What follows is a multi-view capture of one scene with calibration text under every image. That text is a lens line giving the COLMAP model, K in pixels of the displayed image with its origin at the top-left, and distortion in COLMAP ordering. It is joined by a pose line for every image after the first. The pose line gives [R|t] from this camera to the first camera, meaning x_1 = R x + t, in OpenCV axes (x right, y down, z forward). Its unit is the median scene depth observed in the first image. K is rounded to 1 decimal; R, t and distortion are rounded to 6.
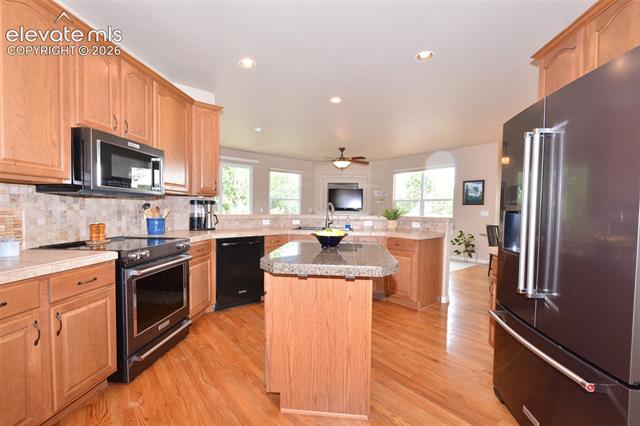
lens RADIAL K [[282.6, 0, 320.9], [0, 282.6, 218.6], [0, 0, 1]] dist [-0.002674, -0.001746]
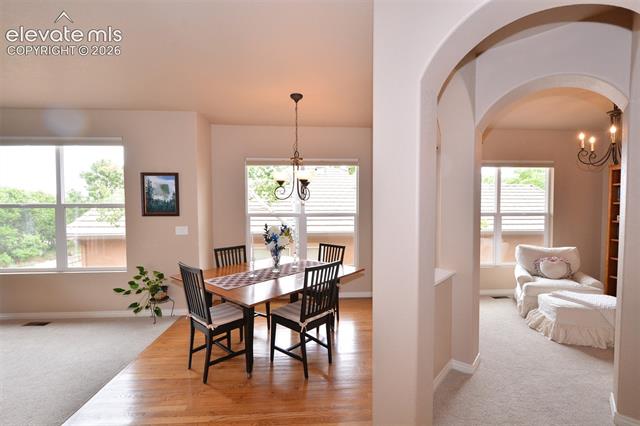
lens RADIAL K [[282.6, 0, 316.9], [0, 282.6, 218.8], [0, 0, 1]] dist [-0.002674, -0.001746]
pose [[0.579227, -0.047507, 0.813781, 0.254244], [0.041087, 0.998733, 0.029059, -0.045604], [-0.814130, 0.016603, 0.580445, 0.409501]]
